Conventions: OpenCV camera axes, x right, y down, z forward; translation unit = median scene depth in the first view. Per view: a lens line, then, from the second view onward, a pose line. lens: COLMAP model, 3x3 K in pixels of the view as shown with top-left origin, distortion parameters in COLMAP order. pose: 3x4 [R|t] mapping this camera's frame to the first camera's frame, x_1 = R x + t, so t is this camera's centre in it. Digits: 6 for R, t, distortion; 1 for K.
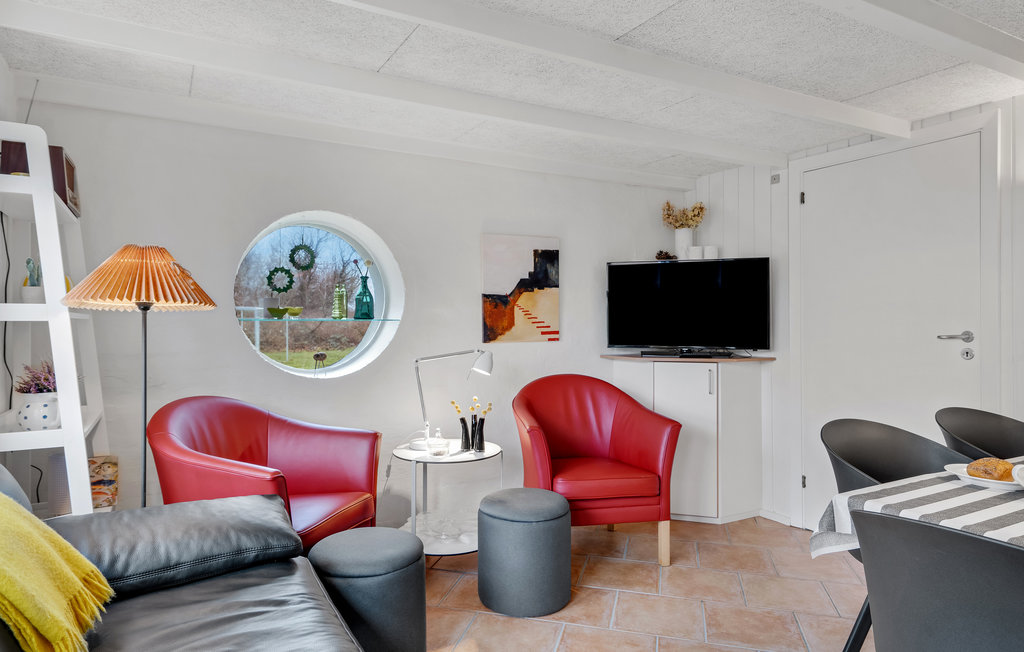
lens RADIAL K [[612.0, 0, 514.6], [0, 612.0, 324.4], [0, 0, 1]] dist [0.004915, -0.001704]
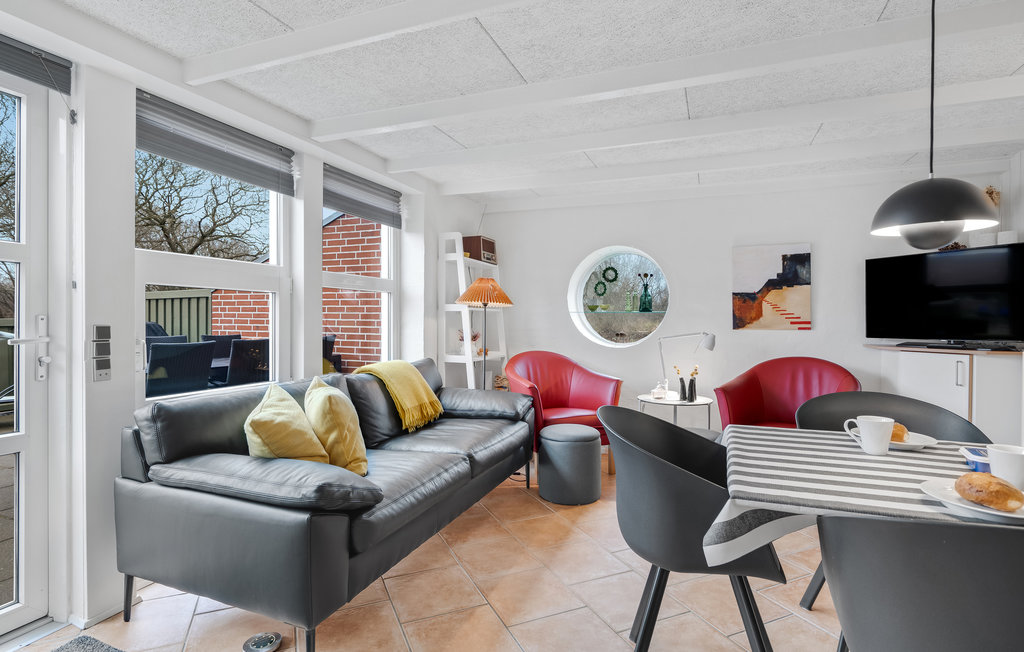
lens RADIAL K [[516.3, 0, 512.2], [0, 516.3, 322.4], [0, 0, 1]] dist [0.005303, 0.001838]
pose [[0.636955, 0.008310, -0.770856, 0.497418], [-0.010362, 0.999944, 0.002218, 0.017085], [0.770831, 0.006575, 0.637006, -0.081134]]
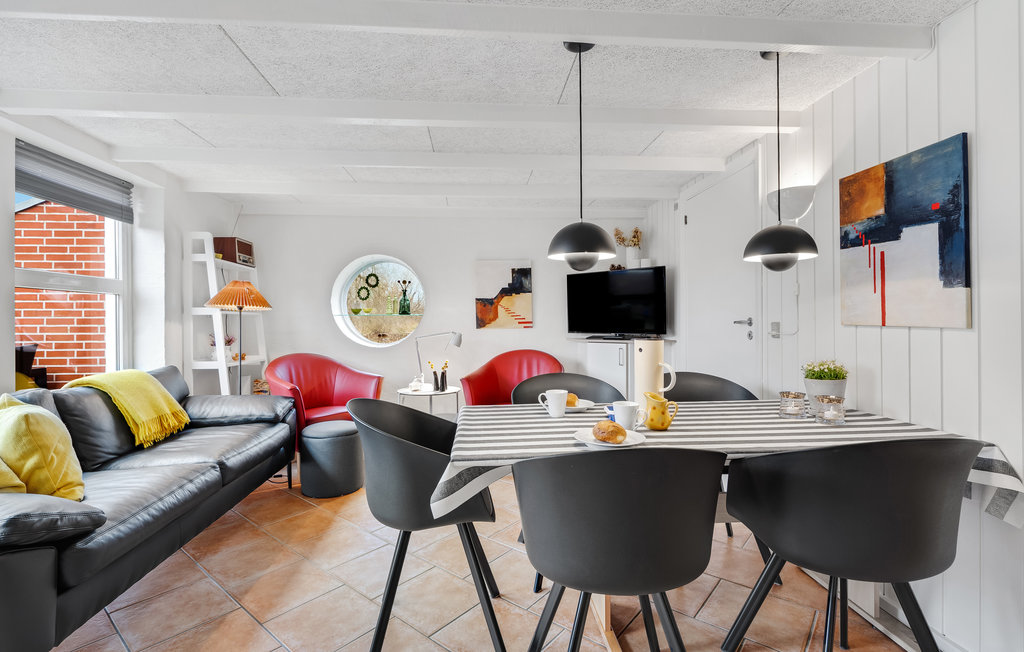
lens RADIAL K [[475.2, 0, 508.9], [0, 475.2, 319.5], [0, 0, 1]] dist [0.001893, 0.000514]
pose [[0.908907, -0.006910, -0.416941, 0.533933], [0.003538, 0.999954, -0.008859, 0.016966], [0.416983, 0.006577, 0.908890, -0.092672]]
